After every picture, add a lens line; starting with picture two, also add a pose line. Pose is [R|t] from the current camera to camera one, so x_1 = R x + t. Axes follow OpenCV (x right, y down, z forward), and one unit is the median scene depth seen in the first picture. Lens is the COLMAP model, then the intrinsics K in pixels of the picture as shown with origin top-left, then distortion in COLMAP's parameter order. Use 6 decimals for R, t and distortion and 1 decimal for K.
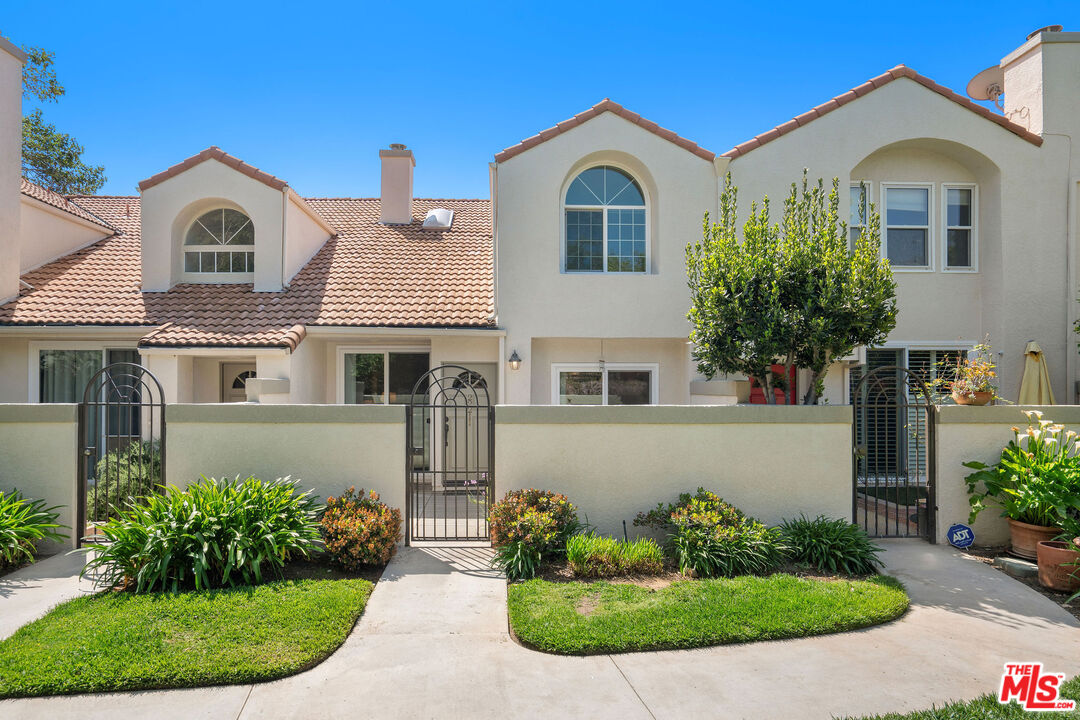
lens RADIAL K [[494.5, 0, 540.0], [0, 494.5, 360.0], [0, 0, 1]] dist [-0.000229, 0.000022]
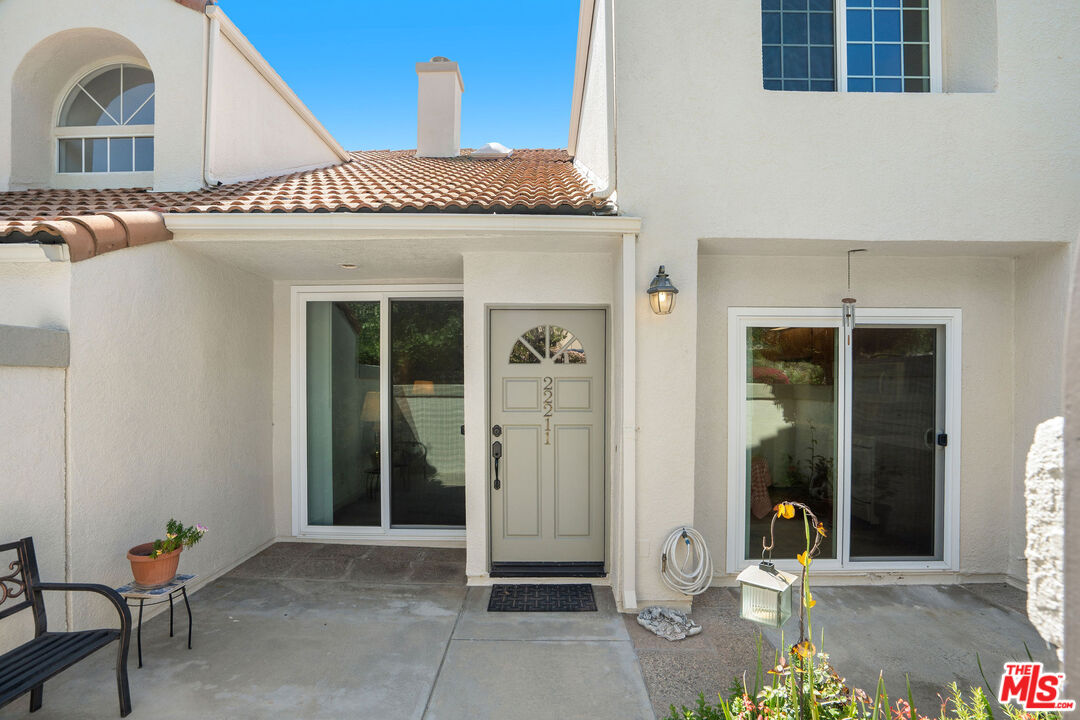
lens RADIAL K [[494.5, 0, 540.0], [0, 494.5, 360.0], [0, 0, 1]] dist [-0.000229, 0.000022]
pose [[0.992328, -0.006991, -0.123436, -0.086714], [0.009017, 0.999834, 0.015861, 0.043157], [0.123305, -0.016852, 0.992226, 0.516569]]
